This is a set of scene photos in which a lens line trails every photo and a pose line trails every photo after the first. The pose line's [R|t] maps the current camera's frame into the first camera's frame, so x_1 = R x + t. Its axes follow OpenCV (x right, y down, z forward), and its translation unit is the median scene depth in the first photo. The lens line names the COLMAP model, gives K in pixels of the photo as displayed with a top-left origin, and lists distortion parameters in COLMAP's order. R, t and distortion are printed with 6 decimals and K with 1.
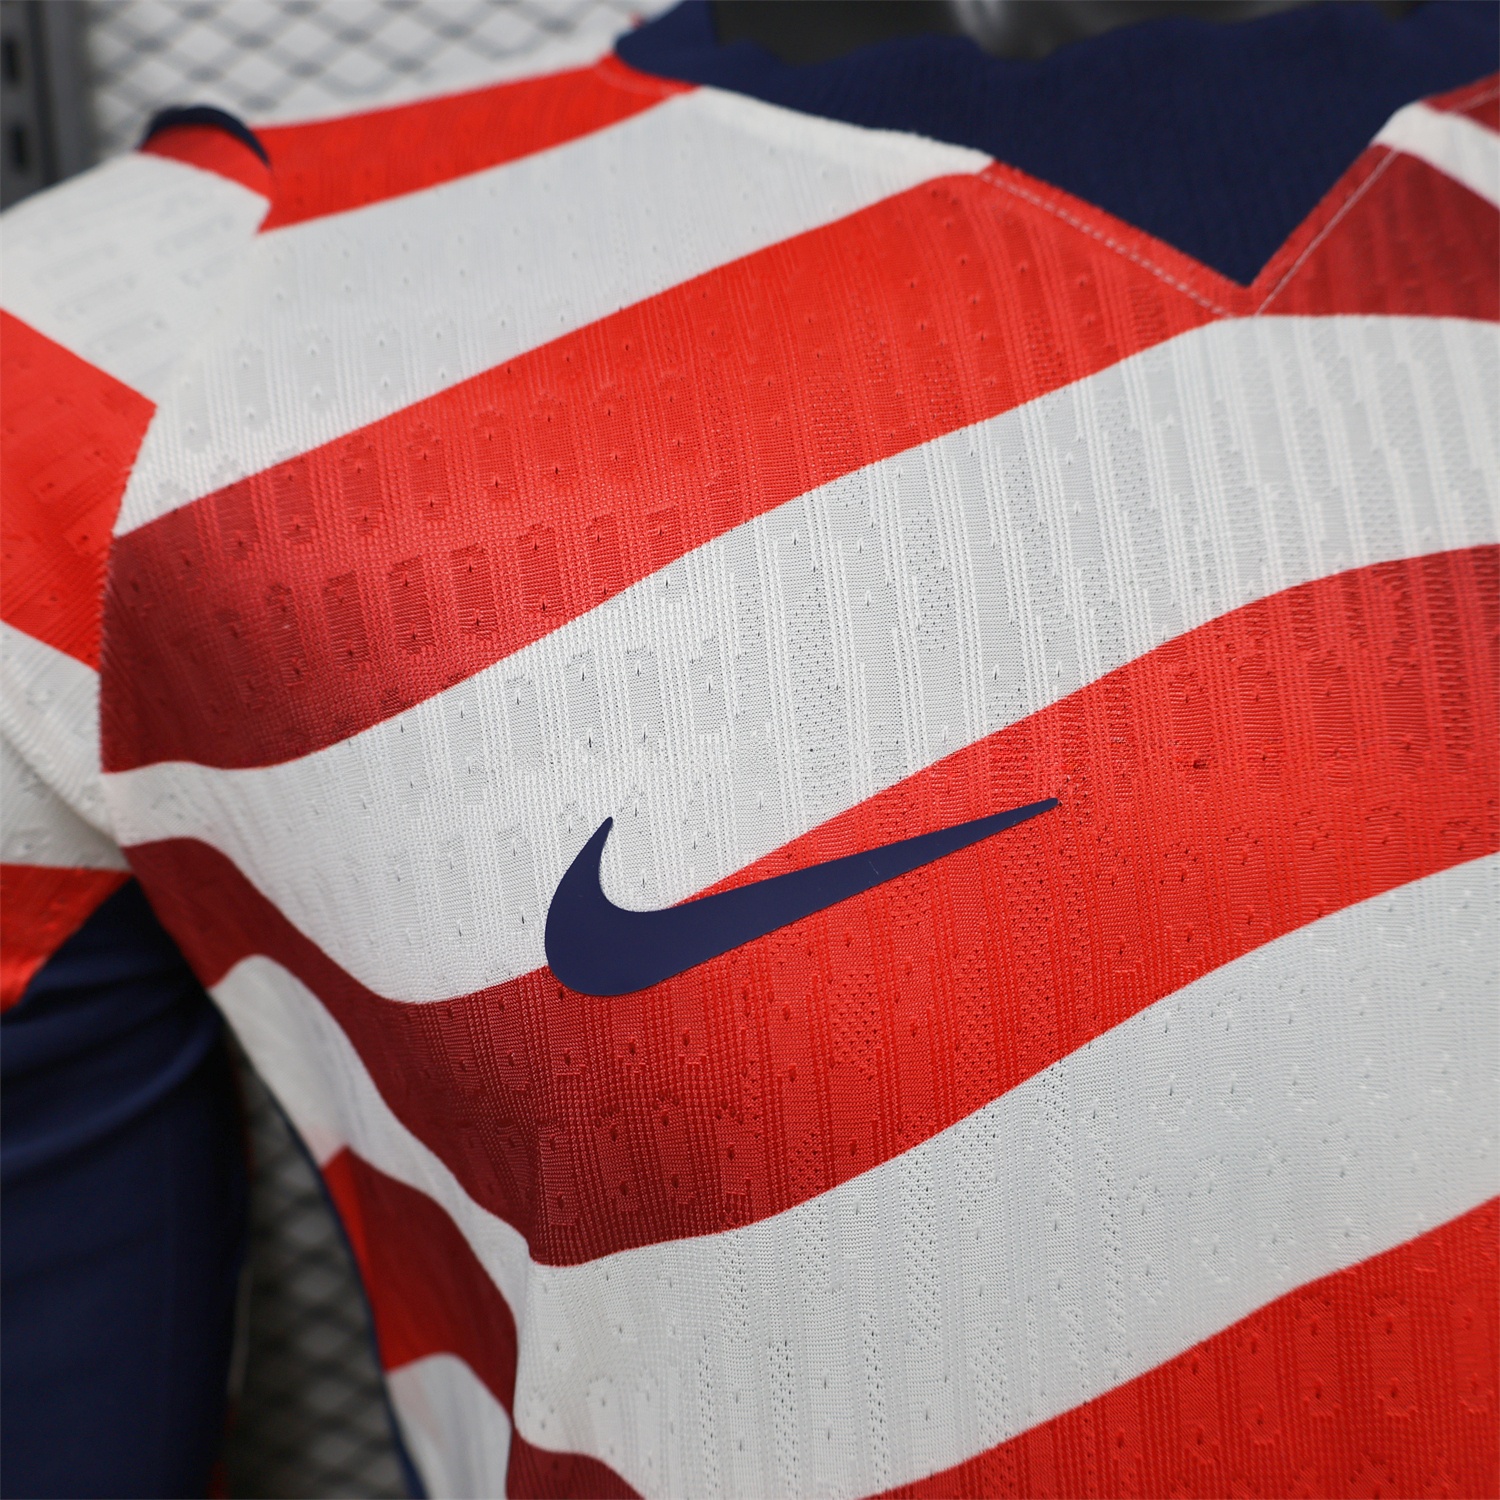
lens RADIAL K [[1538.3, 0, 750.0], [0, 1538.3, 750.0], [0, 0, 1]] dist [0.004252, -0.027406]
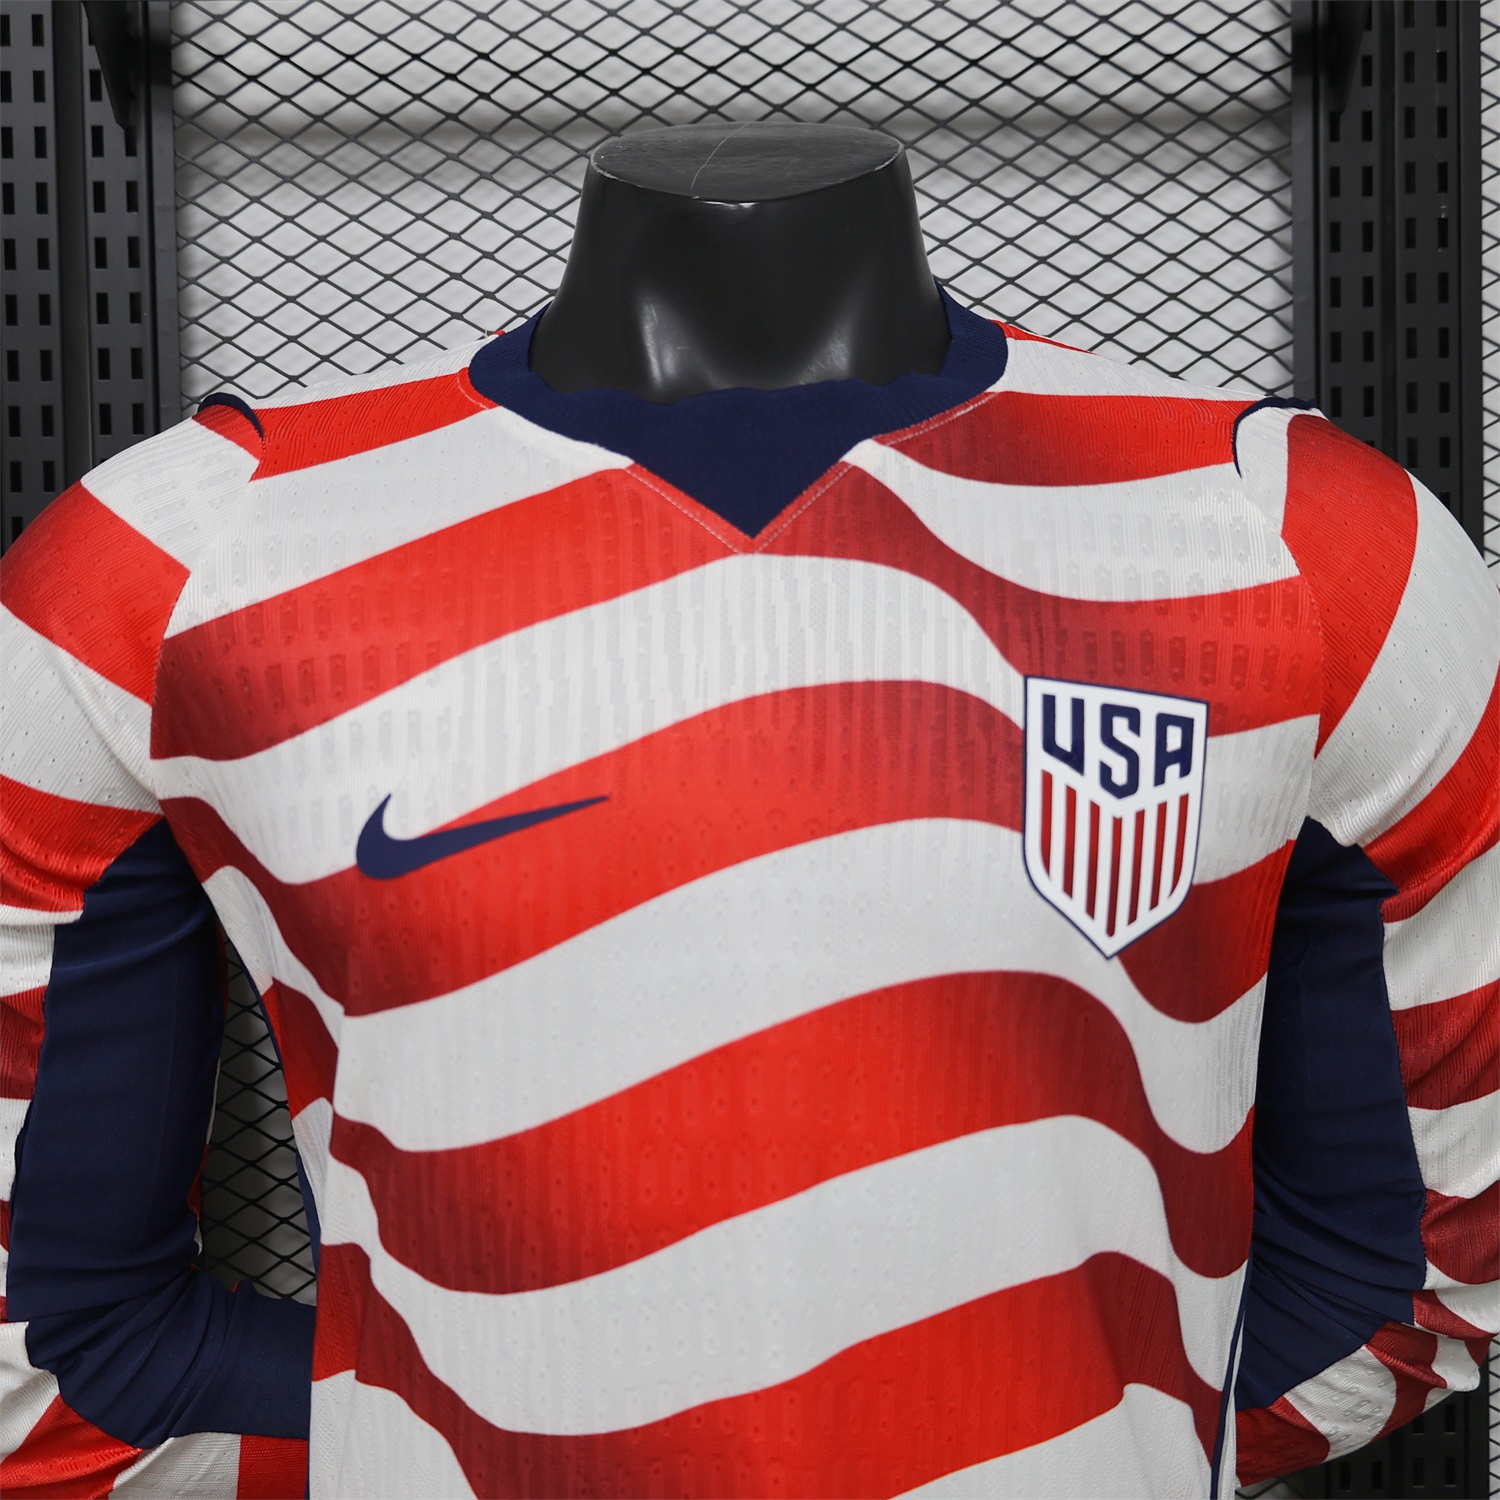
lens RADIAL K [[1538.3, 0, 750.0], [0, 1538.3, 750.0], [0, 0, 1]] dist [0.004252, -0.027406]
pose [[0.997063, 0.055367, -0.052914, 0.445381], [-0.057194, 0.997795, -0.033670, 0.026335], [0.050933, 0.036597, 0.998031, -0.918112]]
